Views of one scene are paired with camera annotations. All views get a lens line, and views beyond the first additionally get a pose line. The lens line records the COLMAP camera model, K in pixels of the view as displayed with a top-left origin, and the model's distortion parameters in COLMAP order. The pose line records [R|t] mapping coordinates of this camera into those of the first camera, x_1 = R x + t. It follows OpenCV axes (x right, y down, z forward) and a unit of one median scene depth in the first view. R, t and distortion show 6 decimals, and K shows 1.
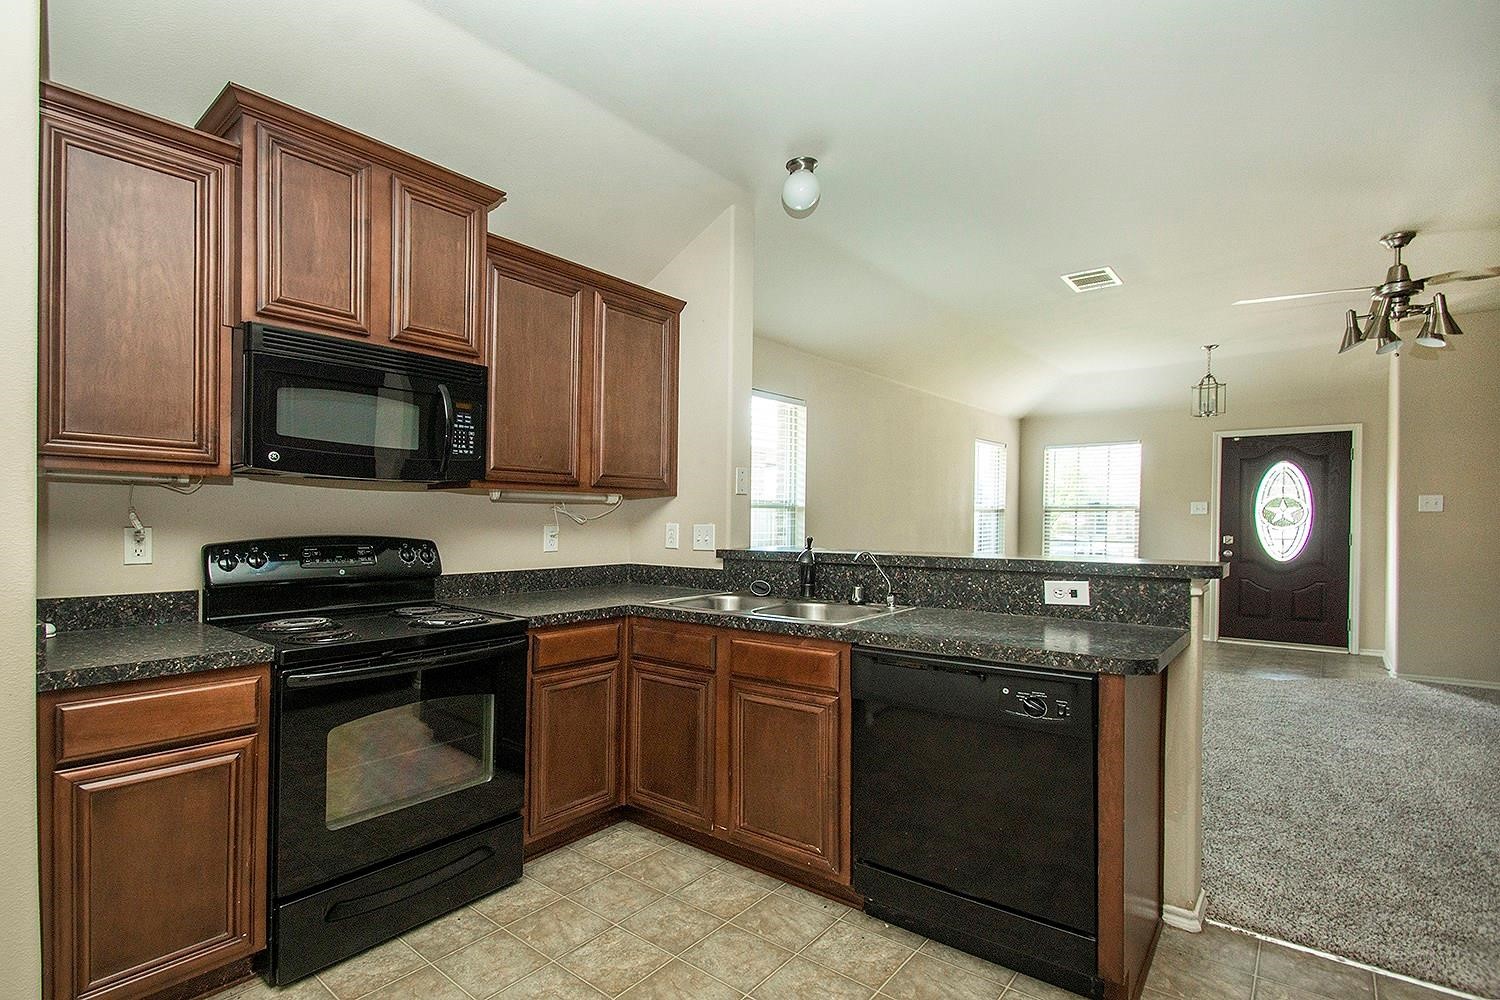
lens RADIAL K [[672.6, 0, 750.0], [0, 672.6, 500.0], [0, 0, 1]] dist [0.000595, -0.000203]
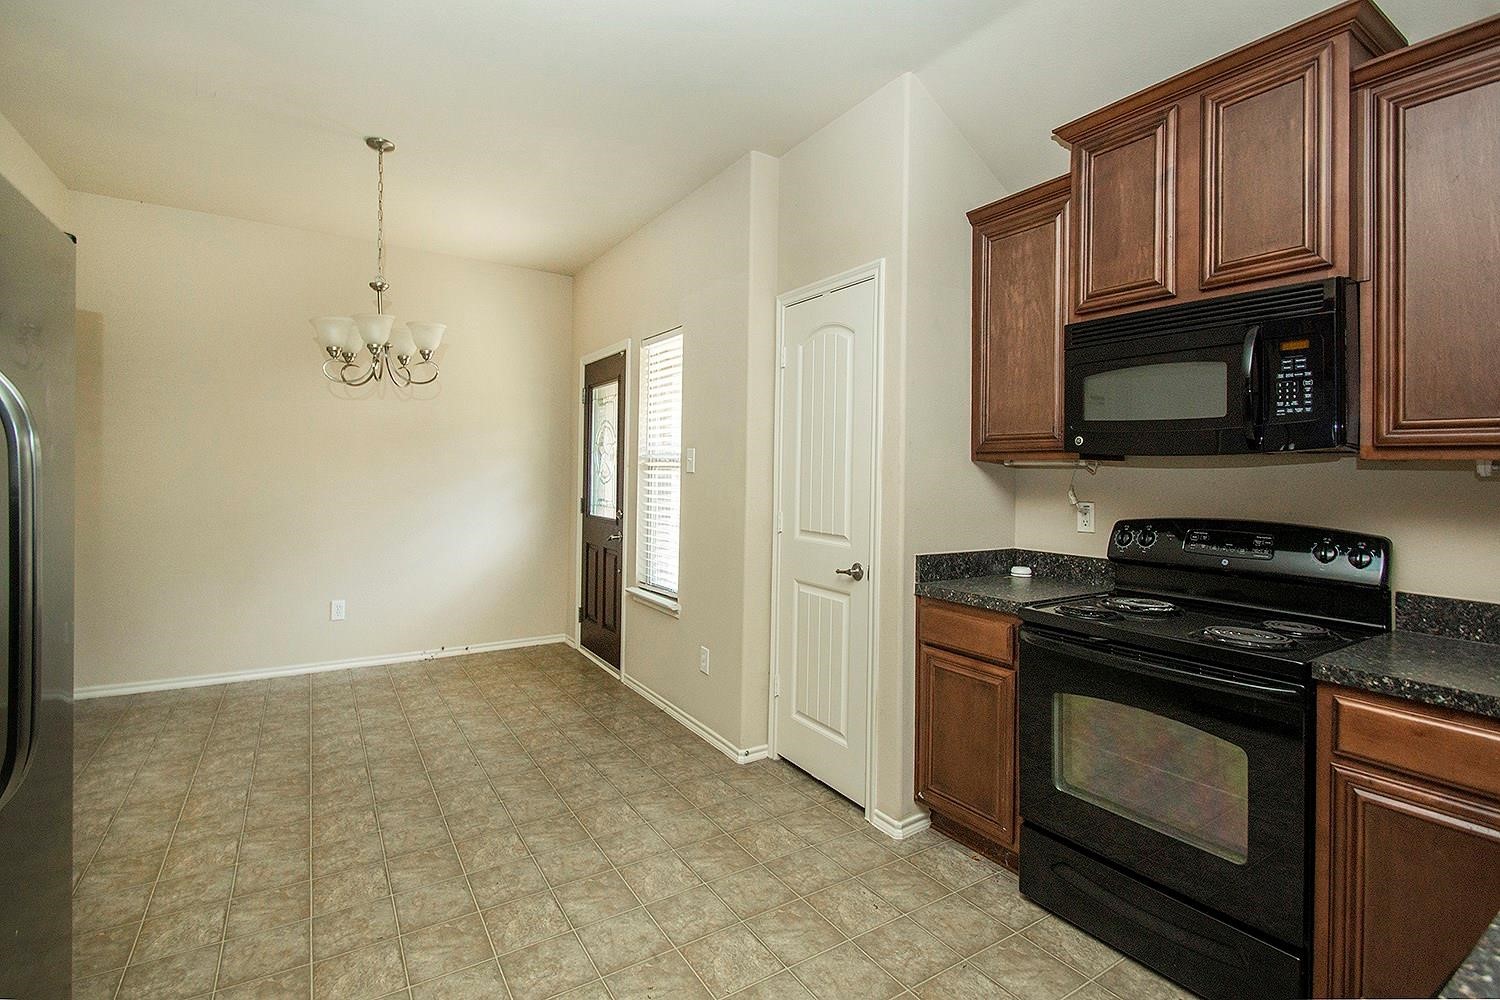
lens RADIAL K [[680.4, 0, 705.8], [0, 680.4, 484.3], [0, 0, 1]] dist [-0.030049, 0.000098]
pose [[-0.332082, -0.000091, -0.943251, 0.443323], [0.000406, 1.000000, -0.000239, 0.005965], [0.943250, -0.000463, -0.332082, 0.652037]]
